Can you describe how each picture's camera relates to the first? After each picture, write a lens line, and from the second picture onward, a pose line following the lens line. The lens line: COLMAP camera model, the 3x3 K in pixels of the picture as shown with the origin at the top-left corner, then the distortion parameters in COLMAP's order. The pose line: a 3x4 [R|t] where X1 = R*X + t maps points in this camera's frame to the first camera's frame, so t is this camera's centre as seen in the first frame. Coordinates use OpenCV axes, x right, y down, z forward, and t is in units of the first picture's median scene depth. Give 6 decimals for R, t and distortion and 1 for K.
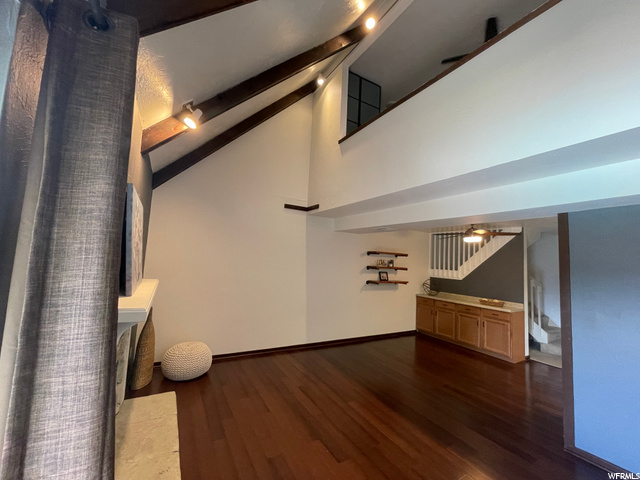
lens RADIAL K [[258.8, 0, 318.2], [0, 258.8, 239.8], [0, 0, 1]] dist [-0.000830, 0.000144]
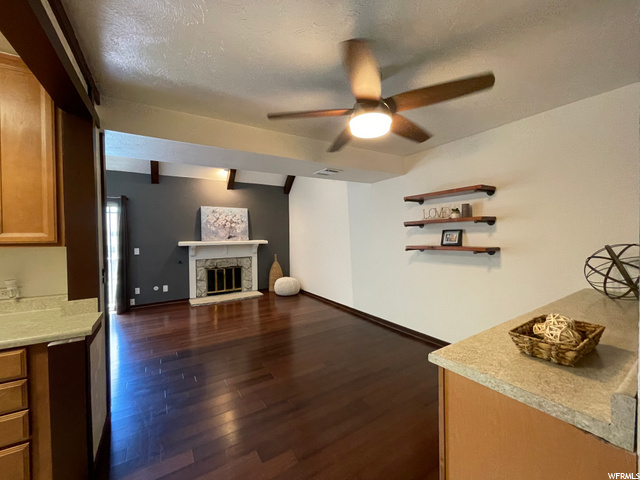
lens RADIAL K [[258.8, 0, 318.2], [0, 258.8, 239.8], [0, 0, 1]] dist [-0.000830, 0.000144]
pose [[0.029742, -0.036064, -0.998907, 0.788034], [0.100475, 0.994395, -0.032910, 0.137574], [0.994495, -0.099386, 0.033199, 0.725657]]
